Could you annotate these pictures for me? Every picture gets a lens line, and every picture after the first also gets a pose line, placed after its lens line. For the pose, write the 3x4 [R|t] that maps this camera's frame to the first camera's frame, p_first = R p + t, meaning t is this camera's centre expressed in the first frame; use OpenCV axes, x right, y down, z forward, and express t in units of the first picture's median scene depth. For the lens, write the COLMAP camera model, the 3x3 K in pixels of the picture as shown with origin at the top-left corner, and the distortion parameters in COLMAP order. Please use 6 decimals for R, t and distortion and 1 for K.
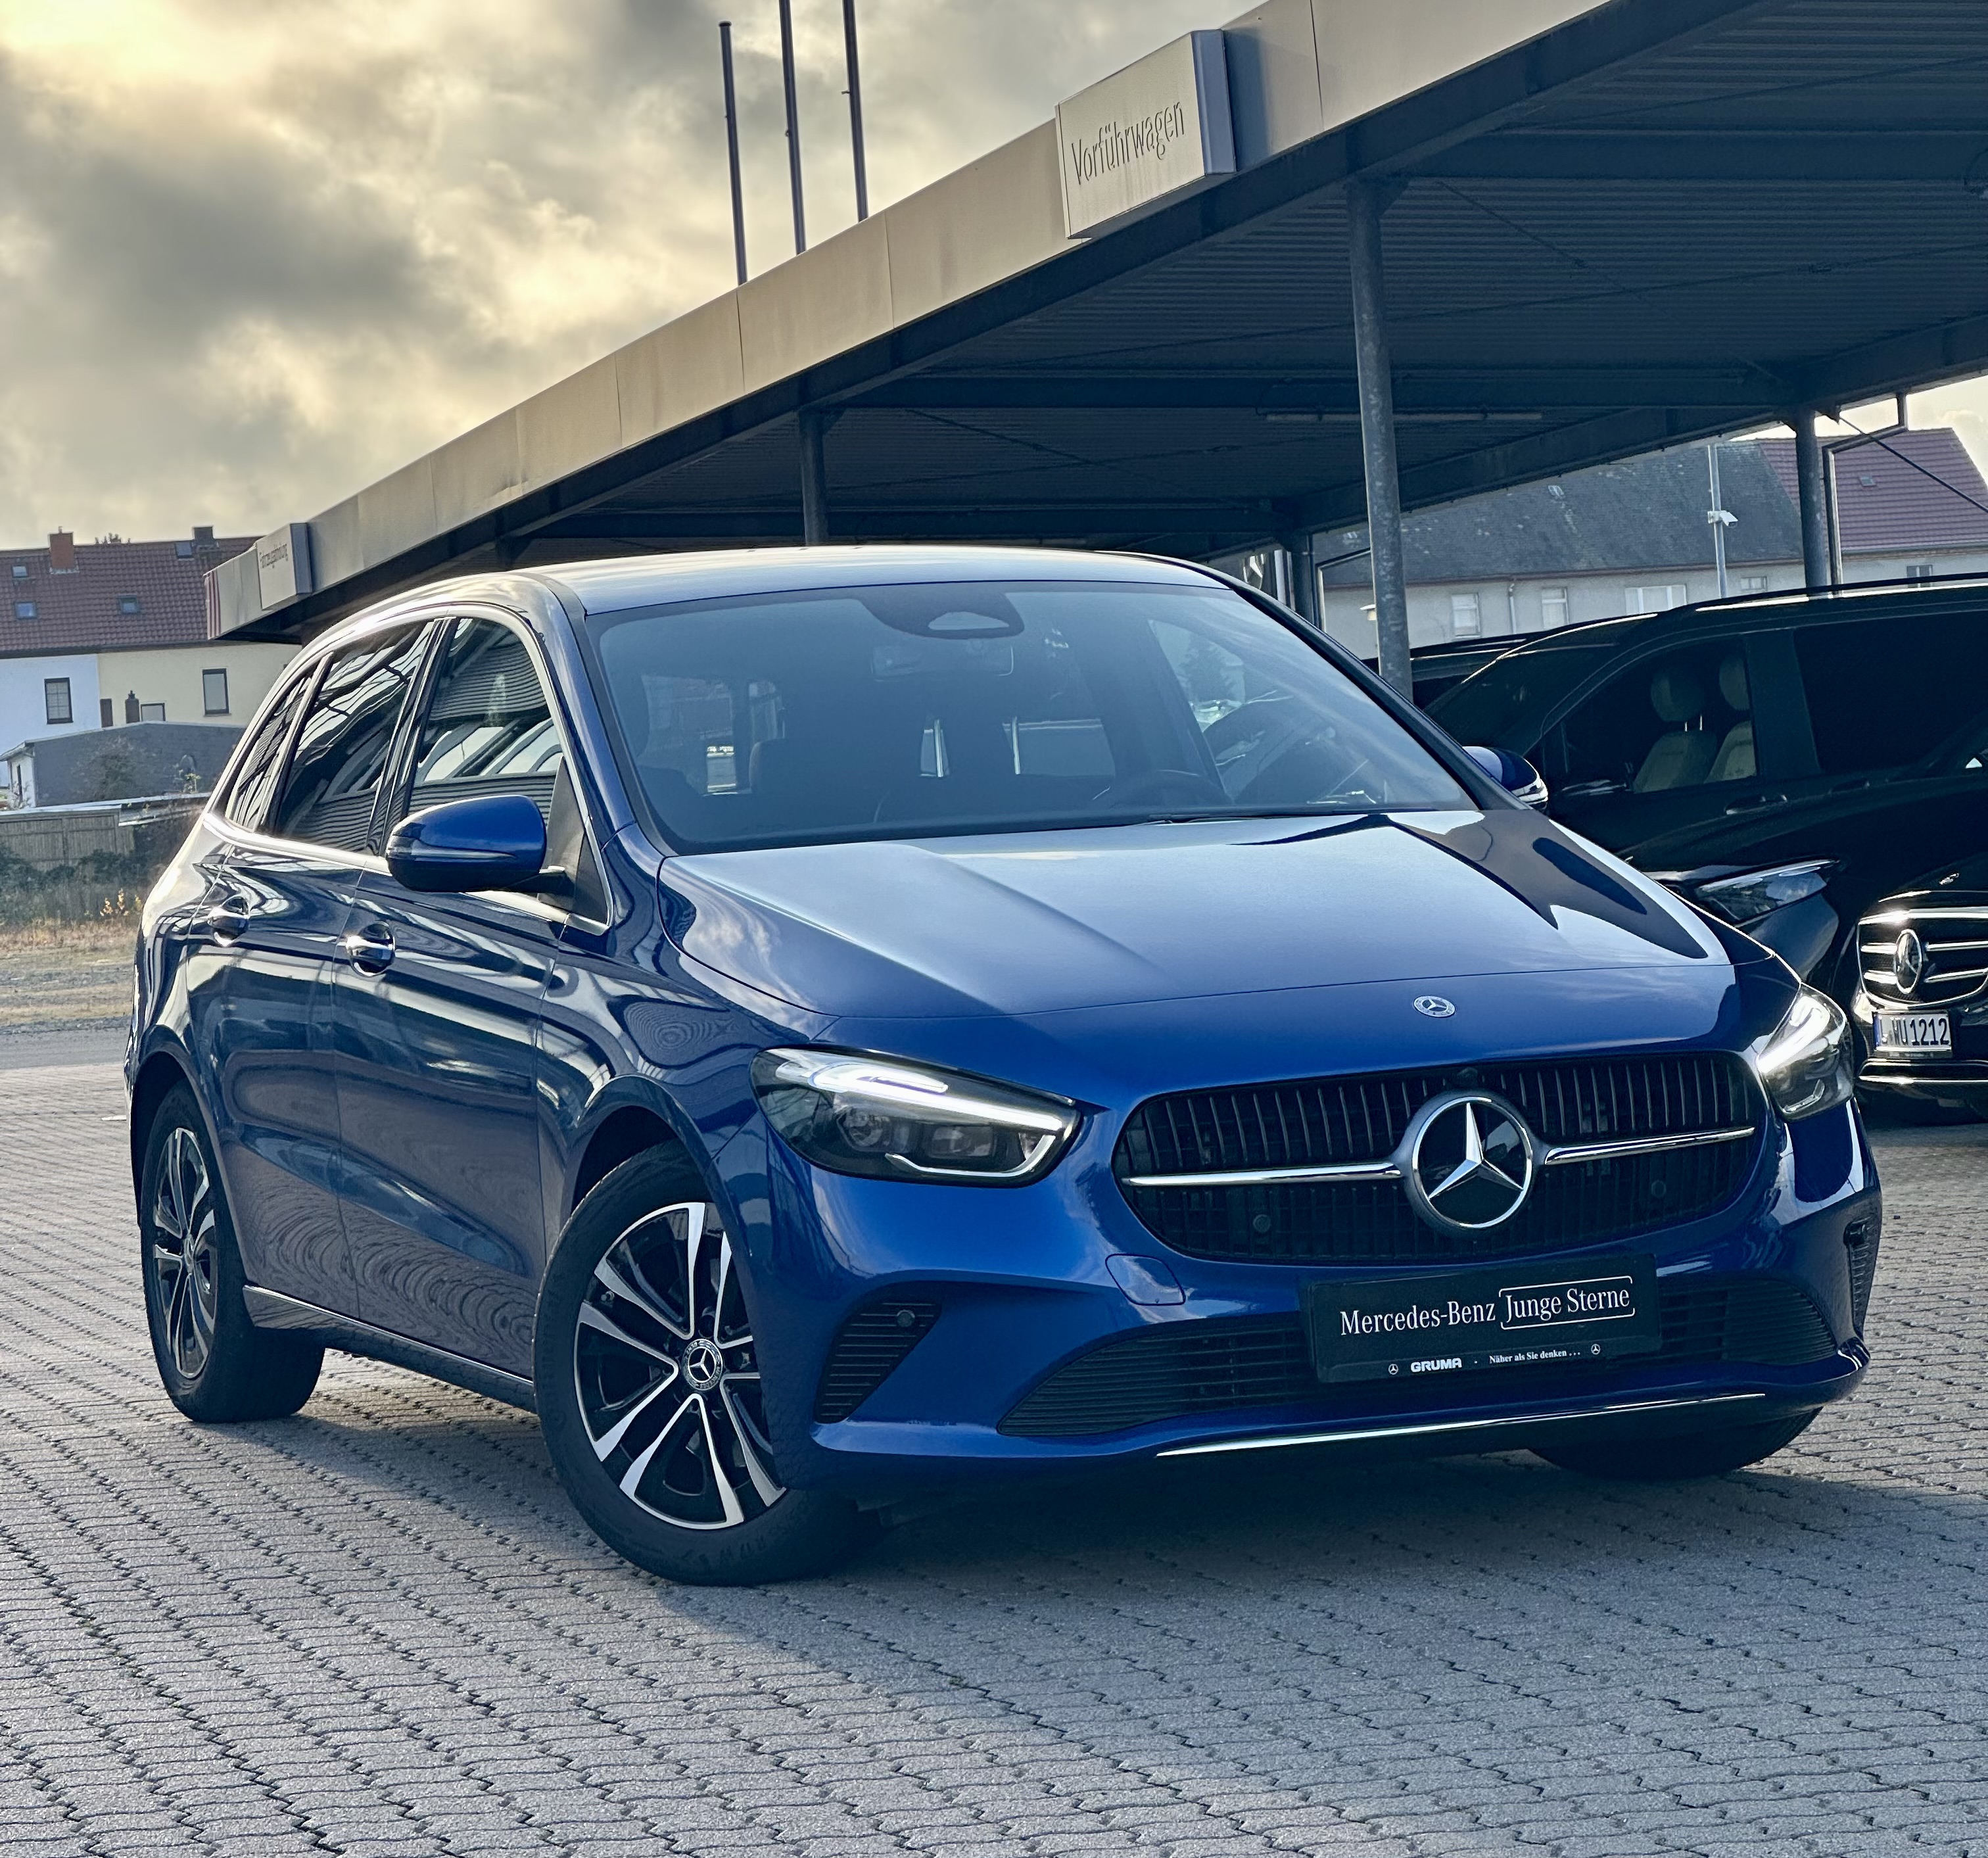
lens RADIAL K [[6187.5, 0, 994.0], [0, 6187.5, 929.0], [0, 0, 1]] dist [-0.023736, -0.822165]
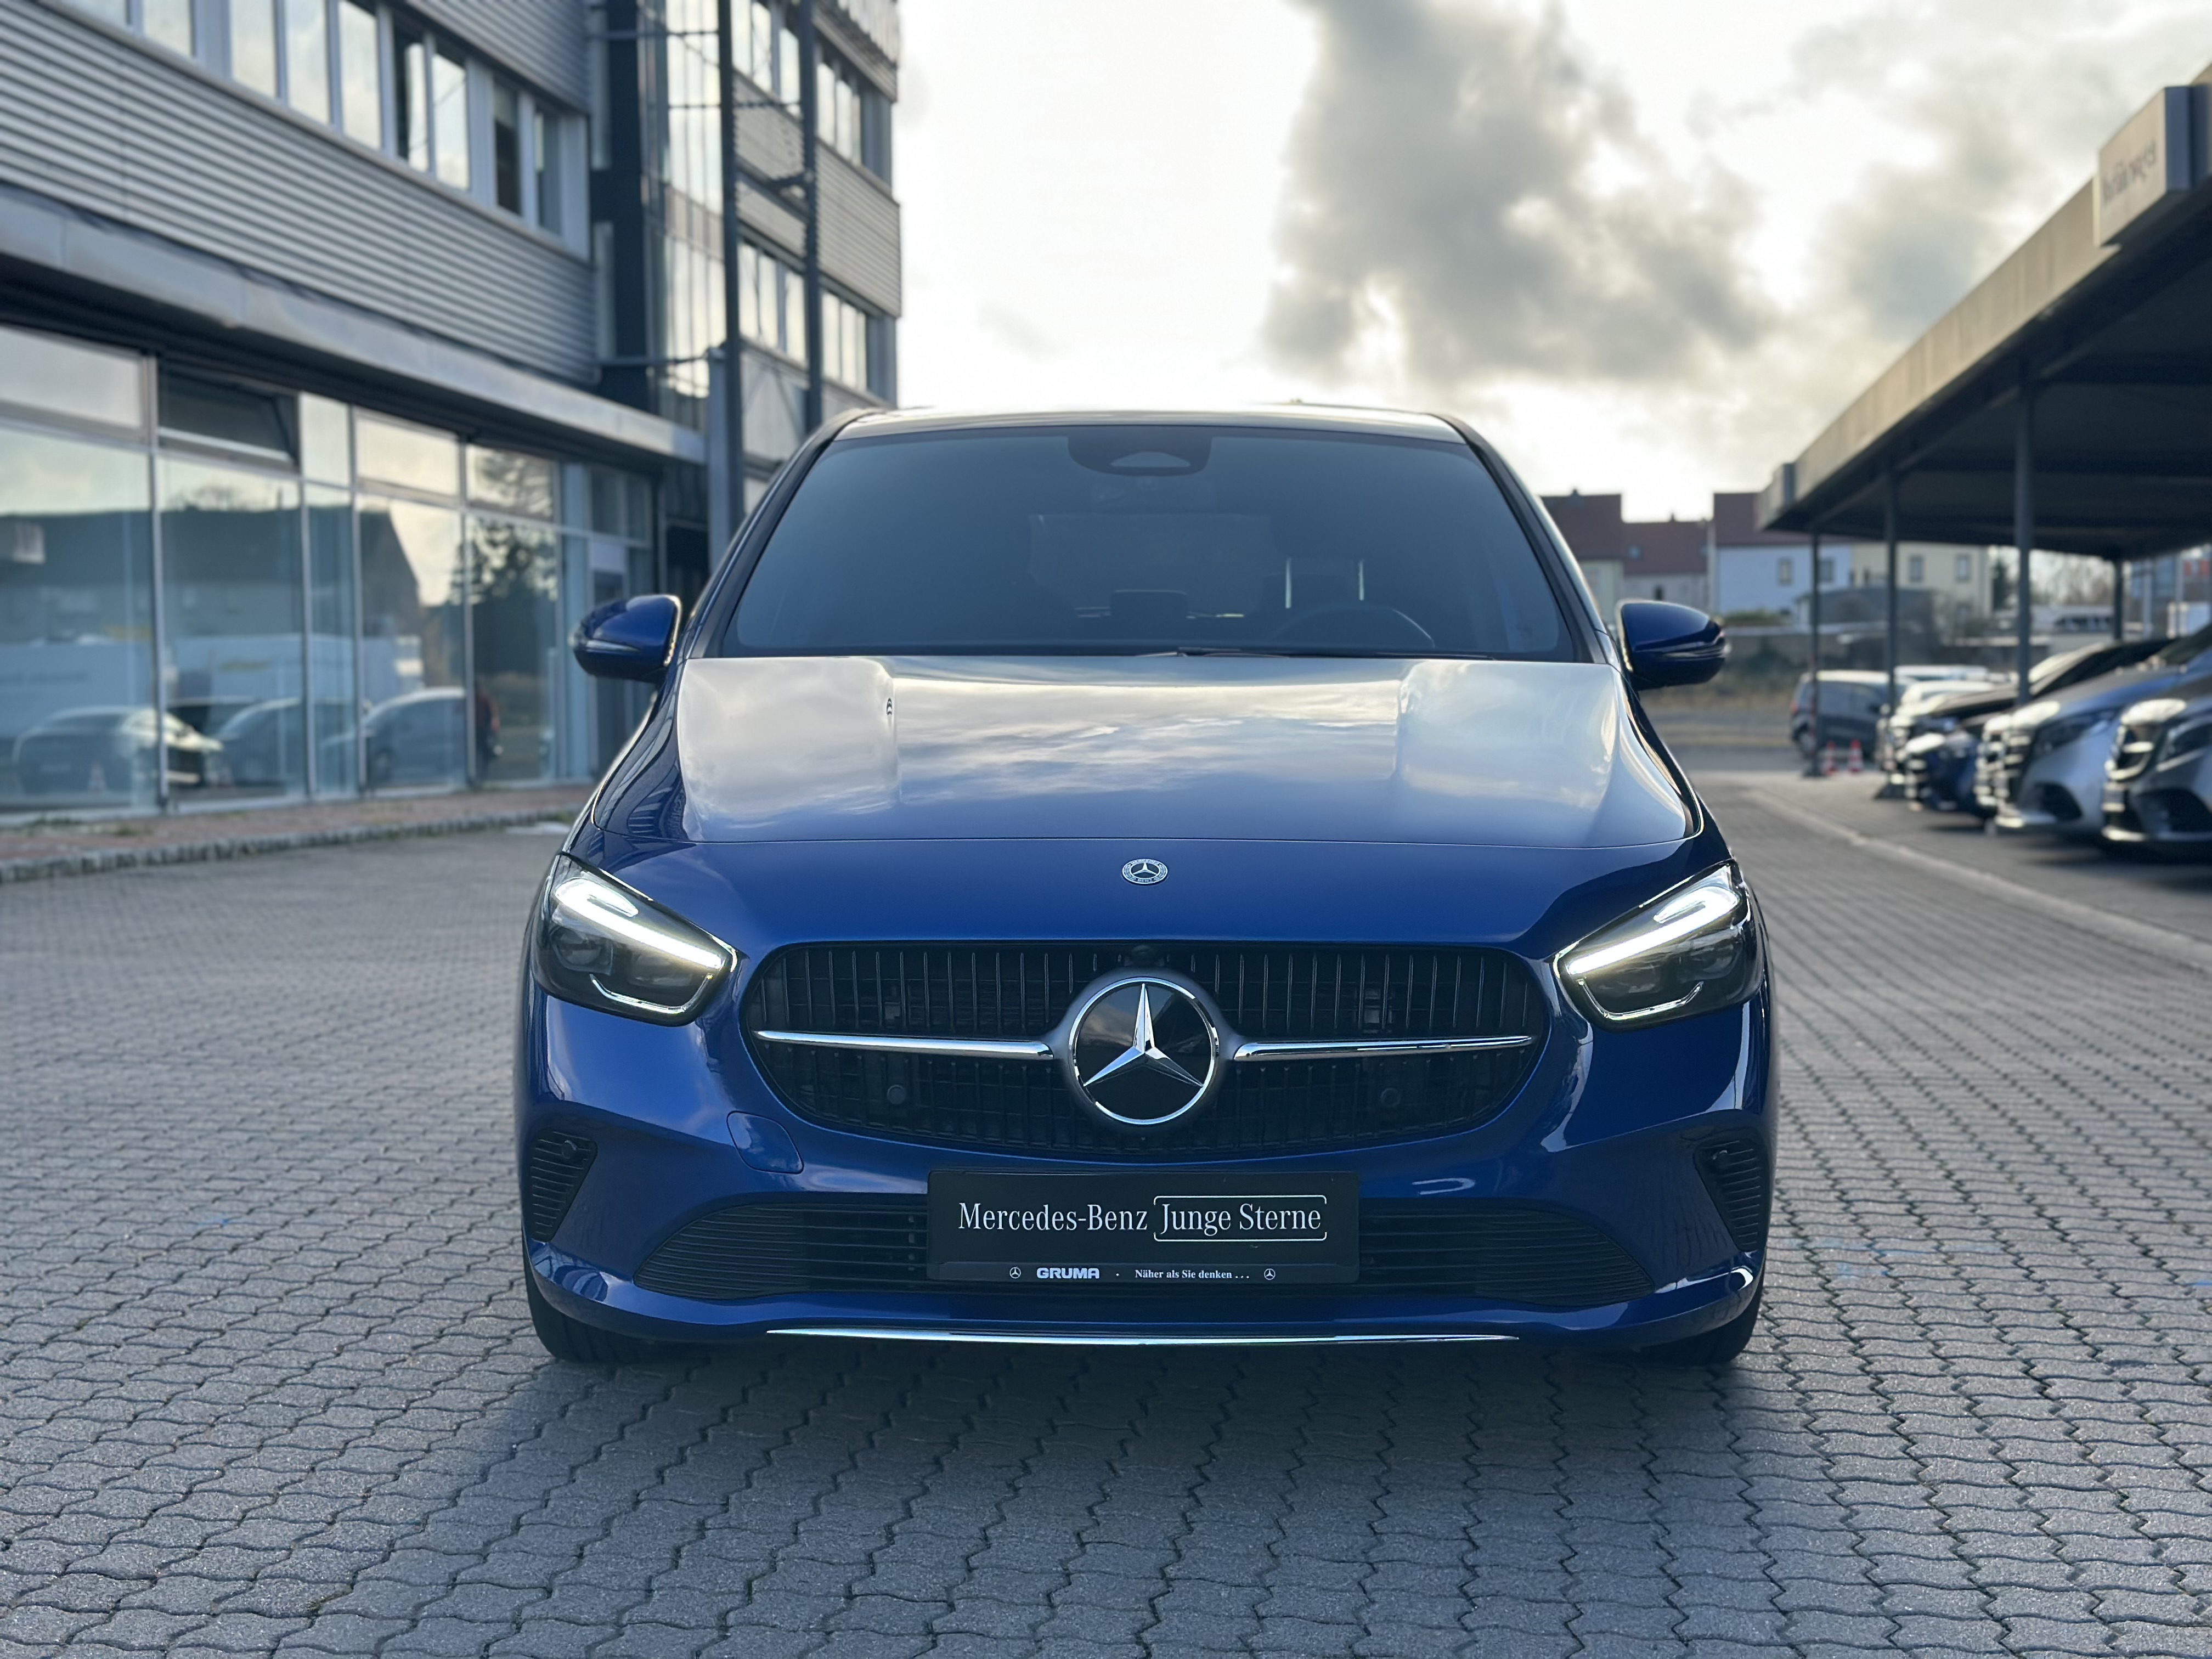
lens RADIAL K [[2997.0, 0, 1118.9], [0, 2997.0, 905.7], [0, 0, 1]] dist [0.179664, -0.447074]
pose [[0.907171, 0.089887, -0.411049, 0.238038], [-0.059553, 0.994510, 0.086047, -0.019060], [0.416526, -0.053581, 0.907543, 0.577849]]
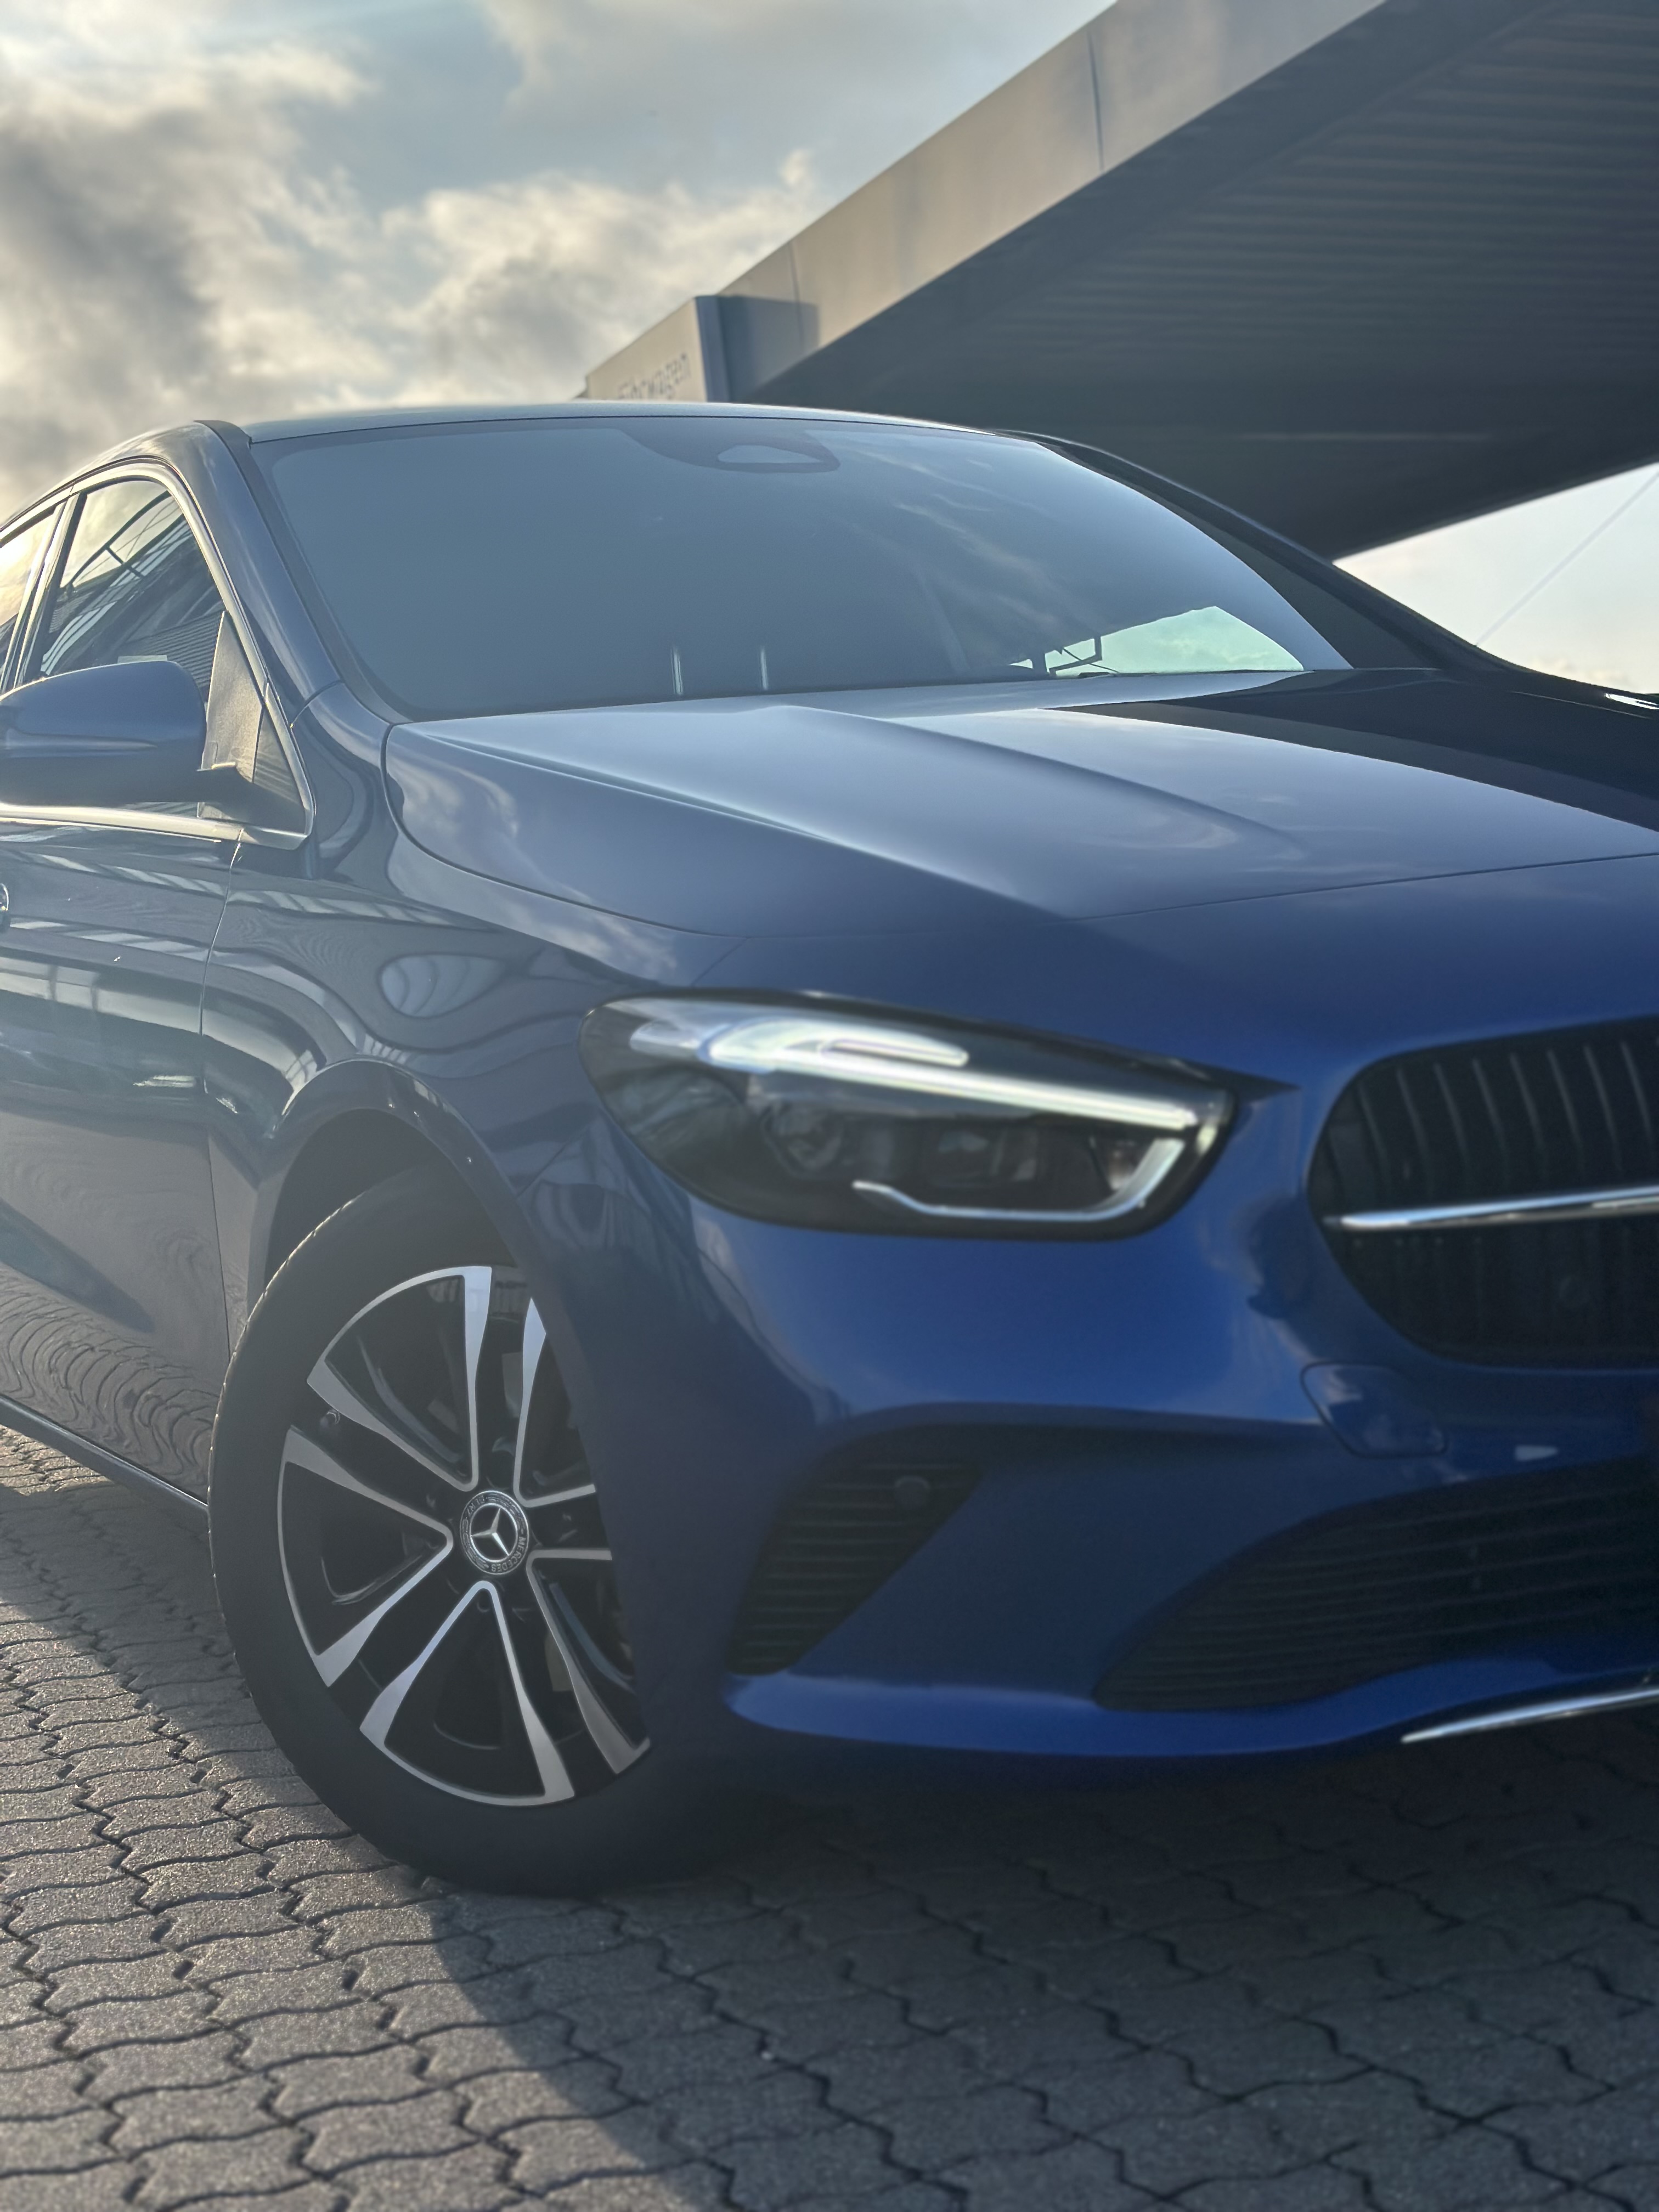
lens RADIAL K [[3122.3, 0, 761.0], [0, 3122.3, 1174.3], [0, 0, 1]] dist [0.216508, -1.163152]
pose [[0.995229, -0.030009, 0.092836, -0.048613], [0.025508, 0.998459, 0.049290, 0.020868], [-0.094172, -0.046687, 0.994461, 0.693658]]
